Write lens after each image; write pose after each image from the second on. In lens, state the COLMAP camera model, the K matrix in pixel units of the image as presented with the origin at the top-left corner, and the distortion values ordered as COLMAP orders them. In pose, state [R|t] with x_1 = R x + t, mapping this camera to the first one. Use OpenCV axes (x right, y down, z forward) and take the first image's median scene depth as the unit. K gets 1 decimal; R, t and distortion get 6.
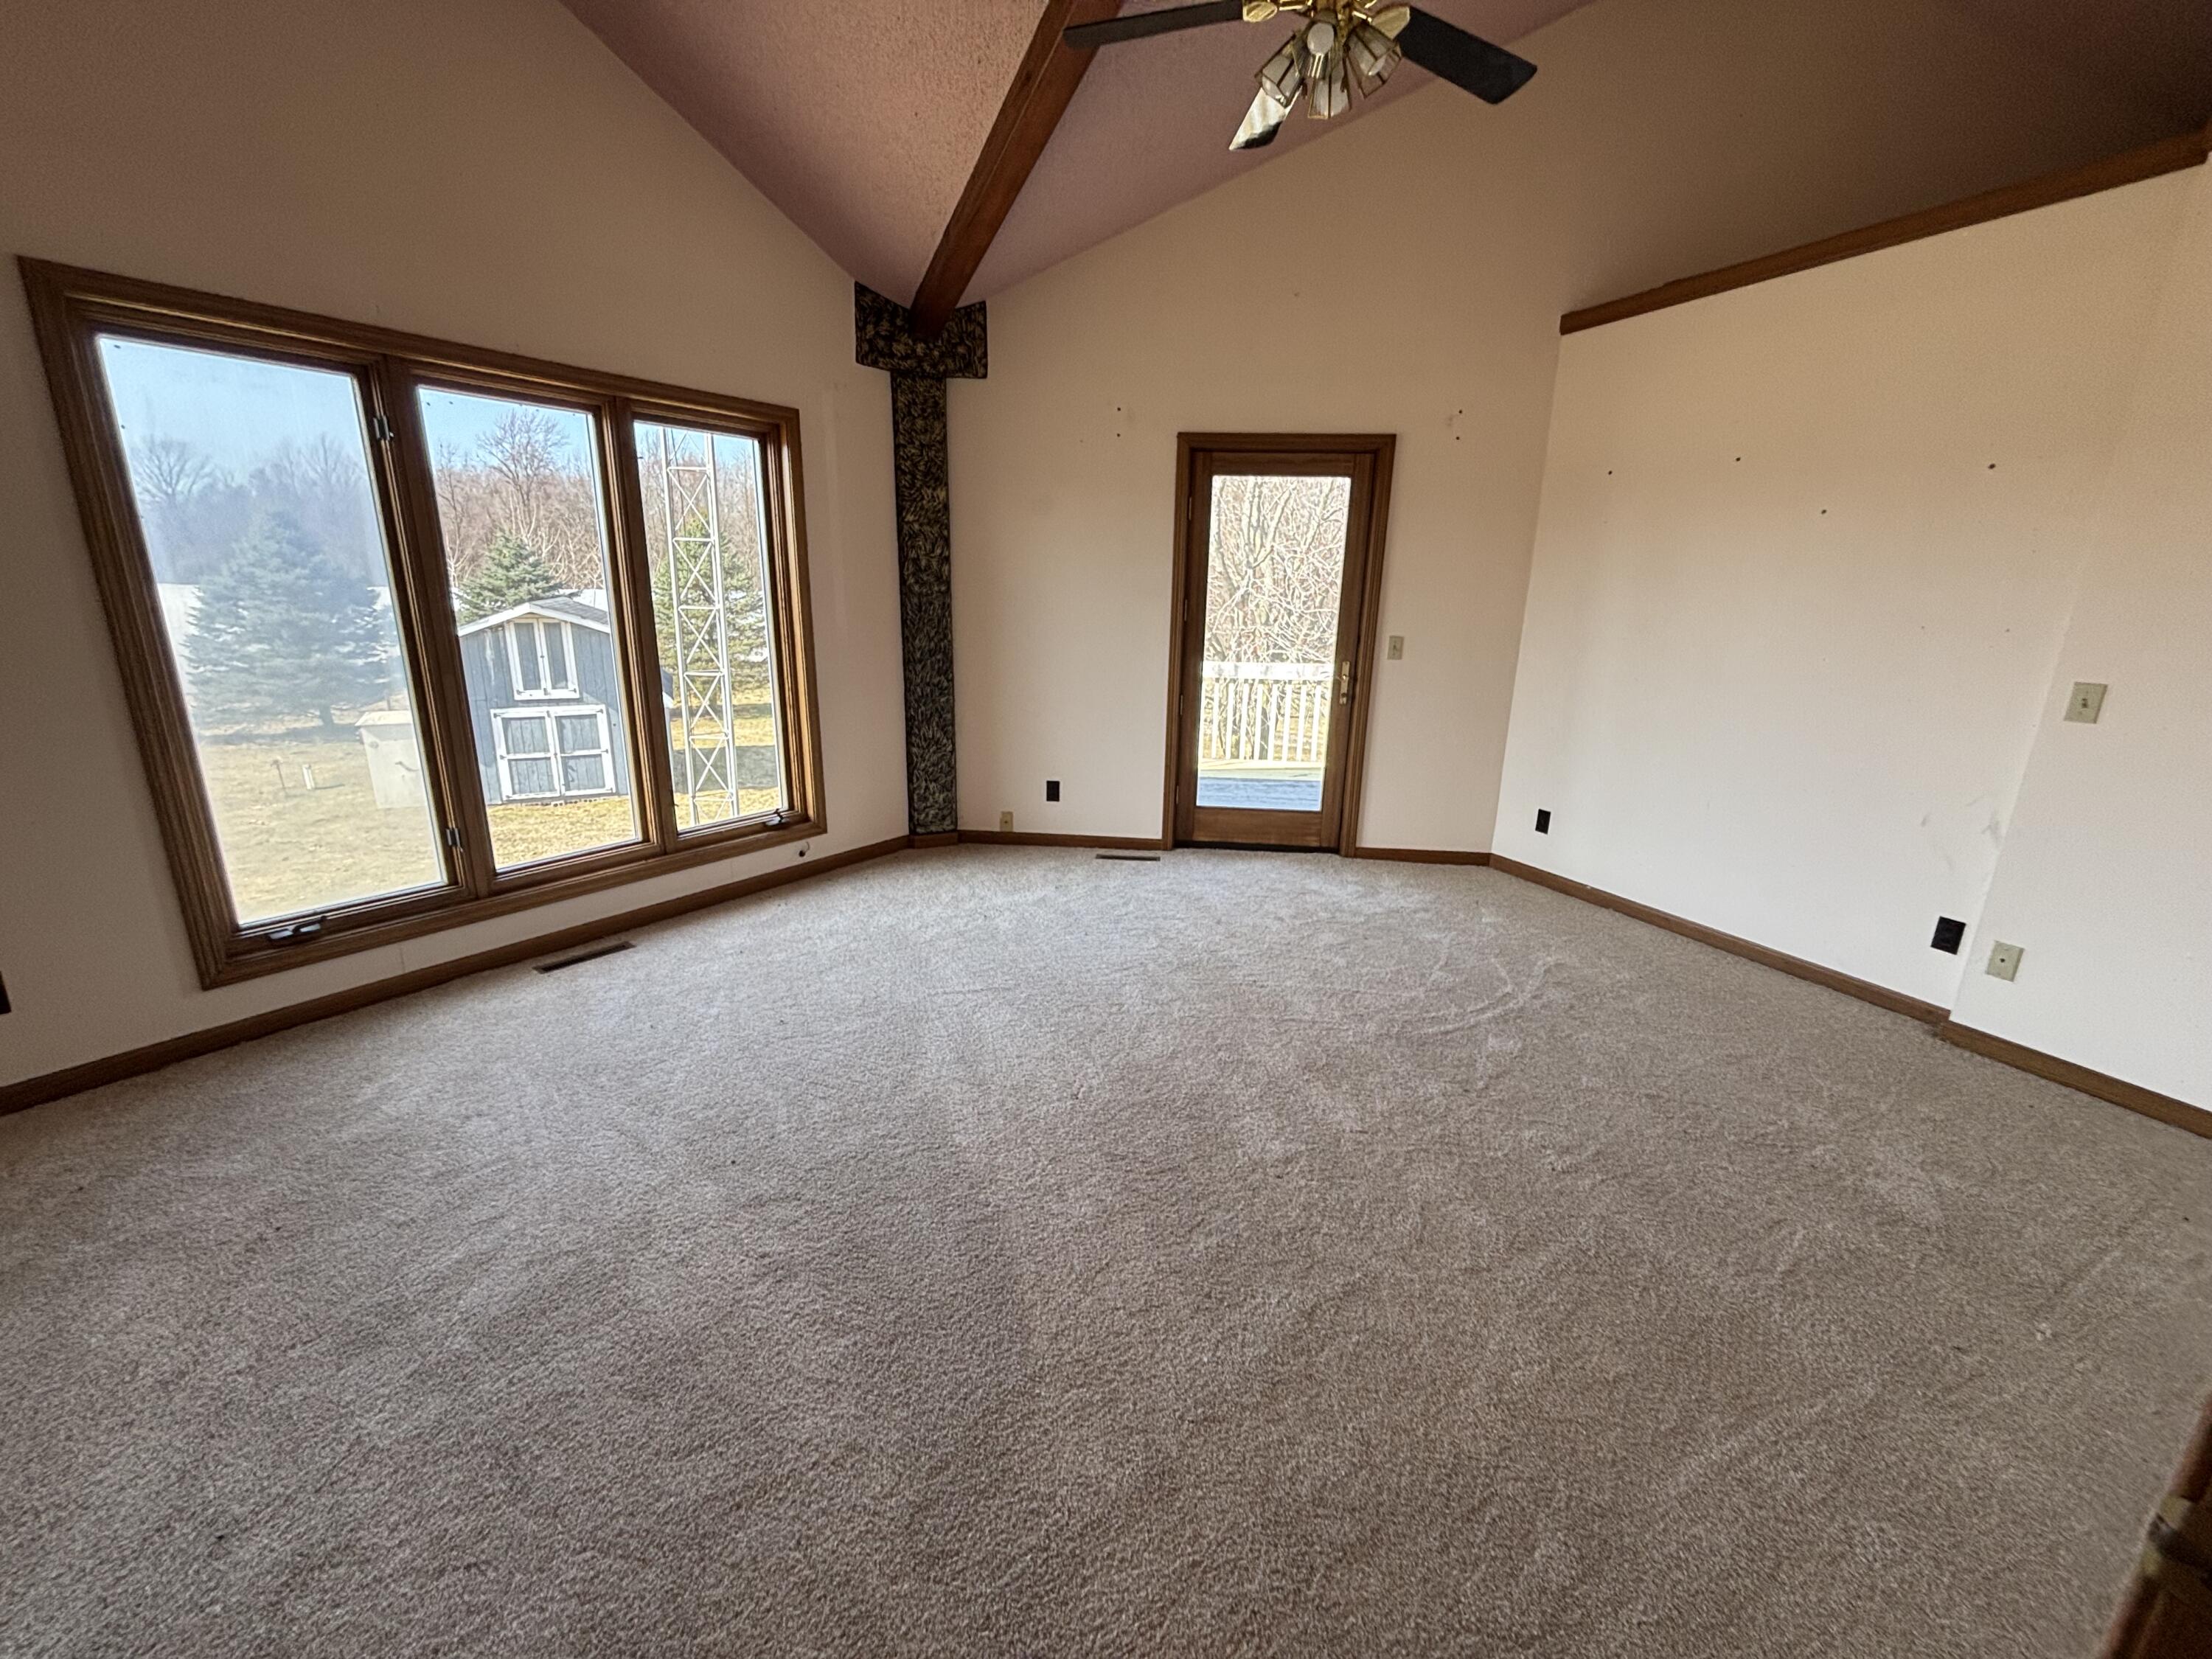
lens RADIAL K [[904.9, 0, 1106.0], [0, 904.9, 829.5], [0, 0, 1]] dist [-0.000055, -0.000159]
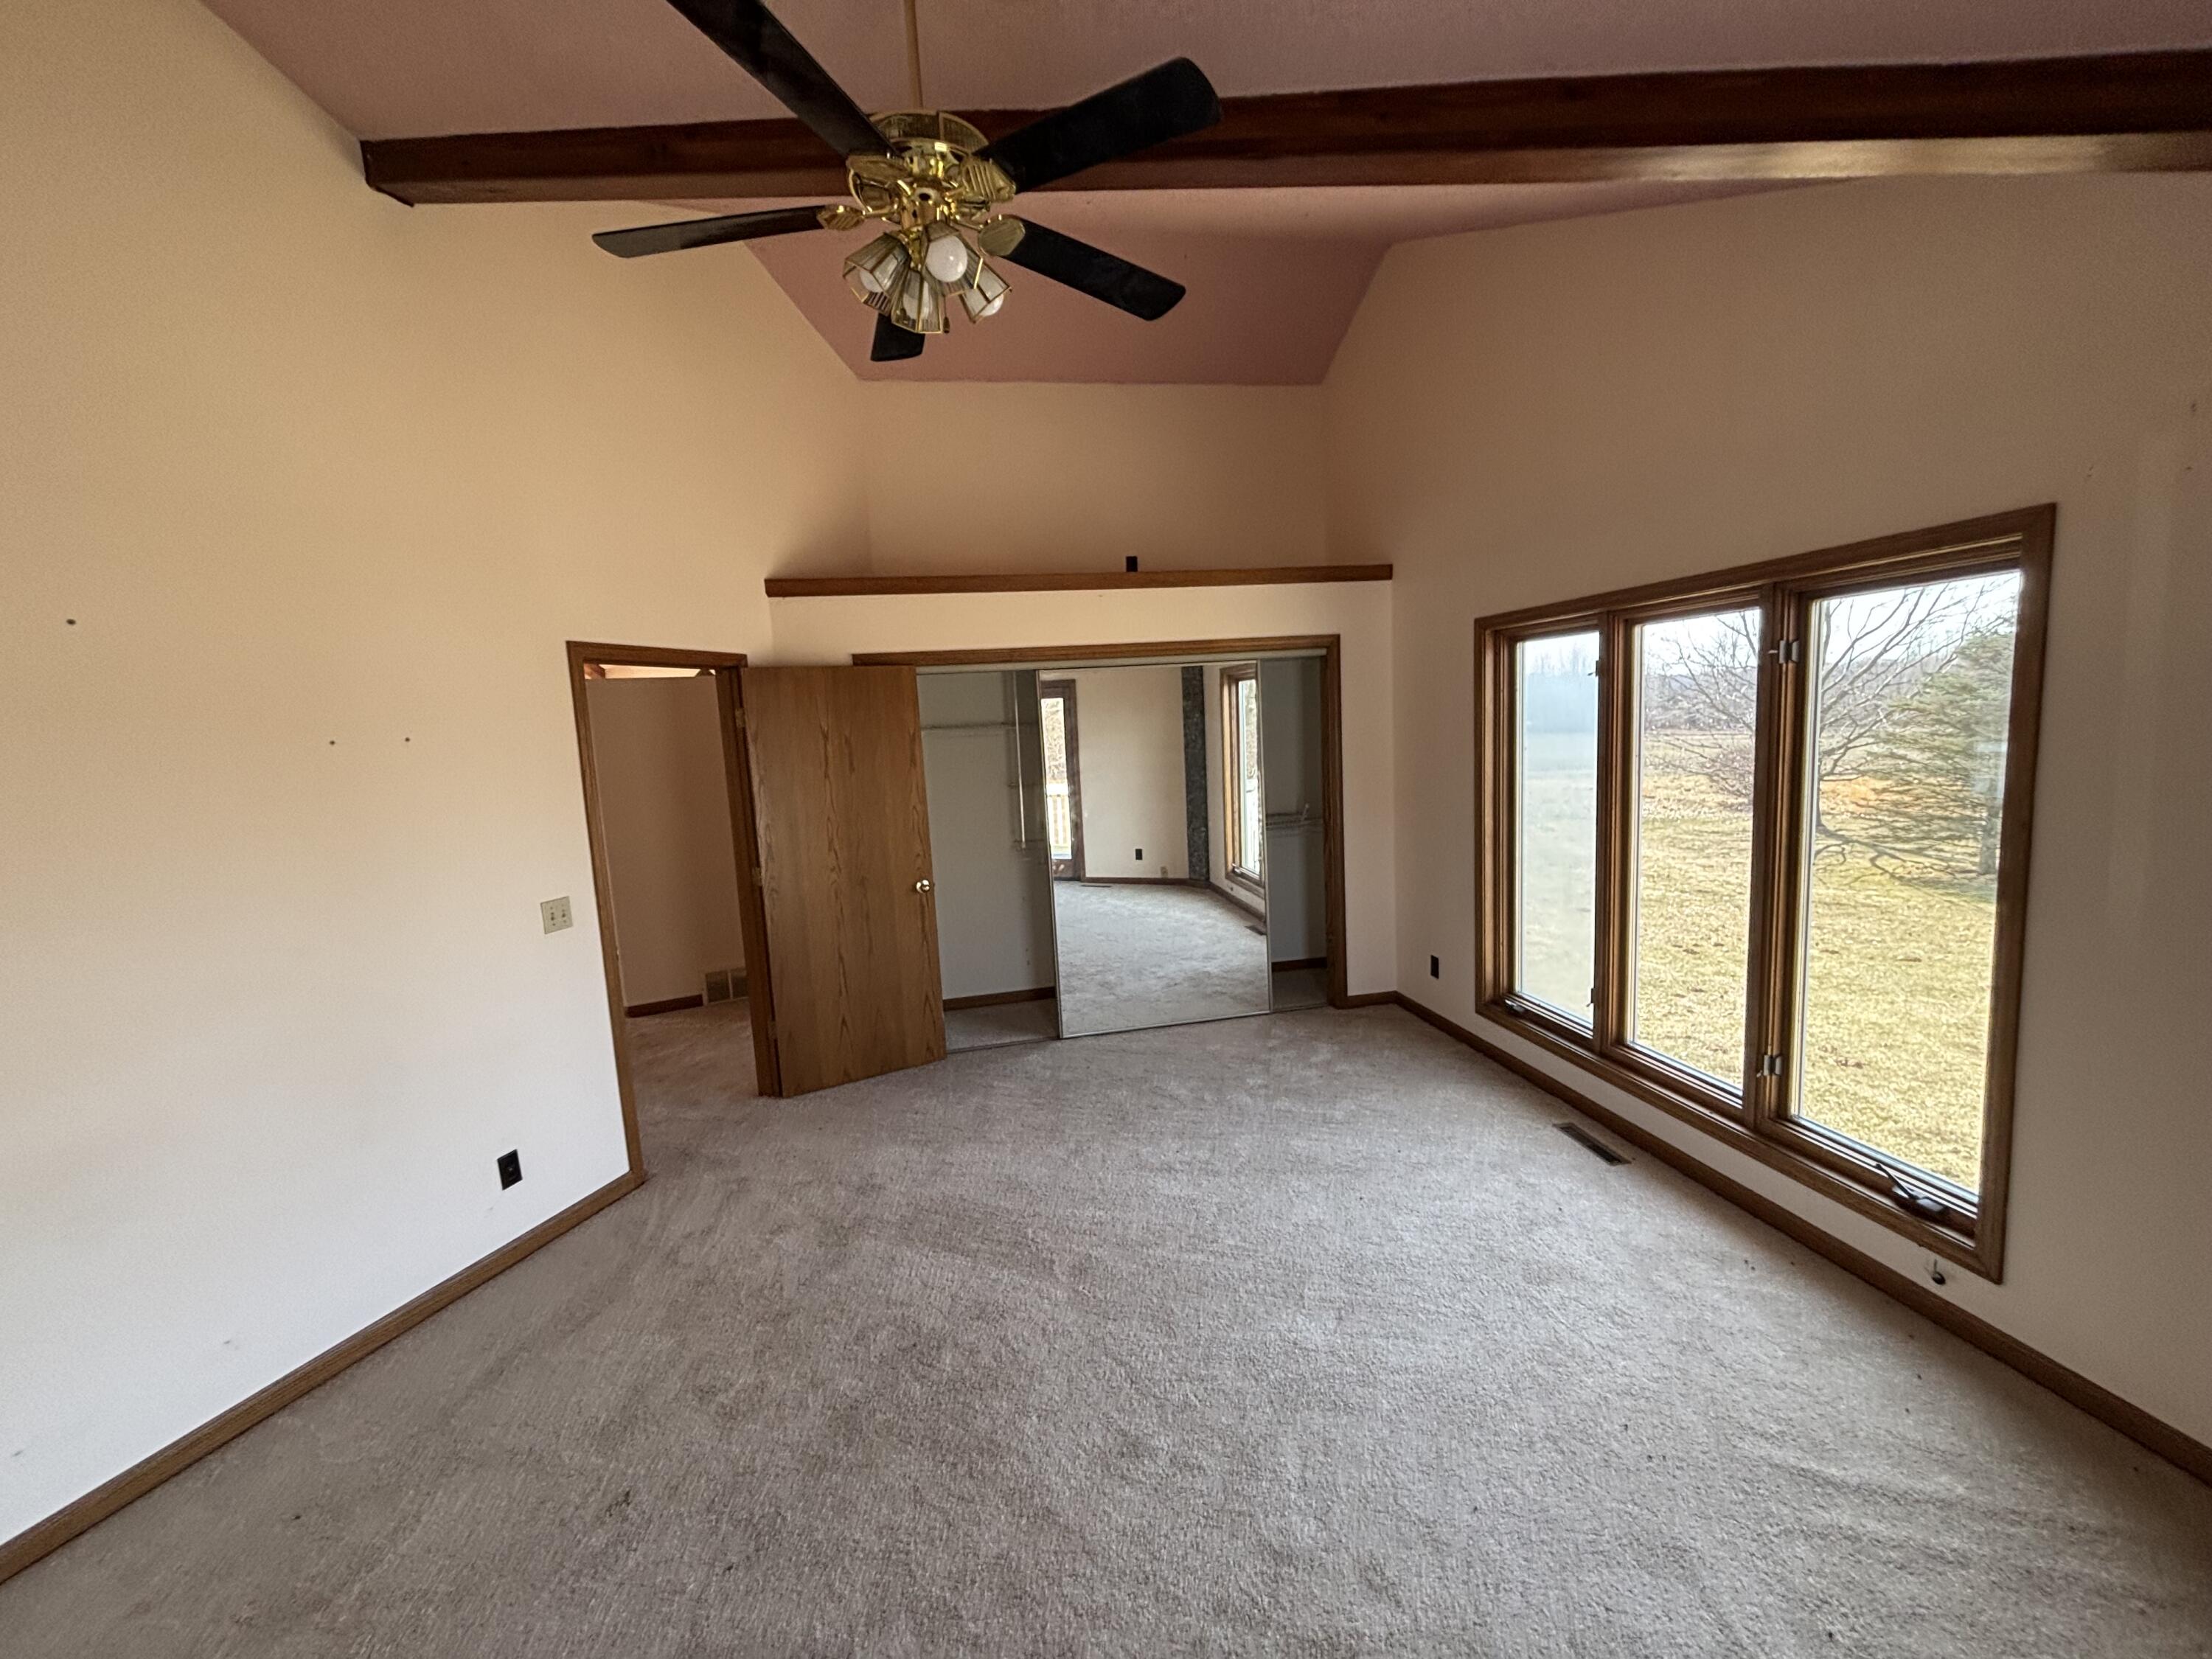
lens RADIAL K [[904.9, 0, 1106.0], [0, 904.9, 829.5], [0, 0, 1]] dist [-0.000055, -0.000159]
pose [[-0.689789, 0.042892, -0.722738, 0.512538], [-0.223256, 0.936998, 0.268685, -0.339725], [0.688729, 0.346692, -0.636755, 1.166474]]
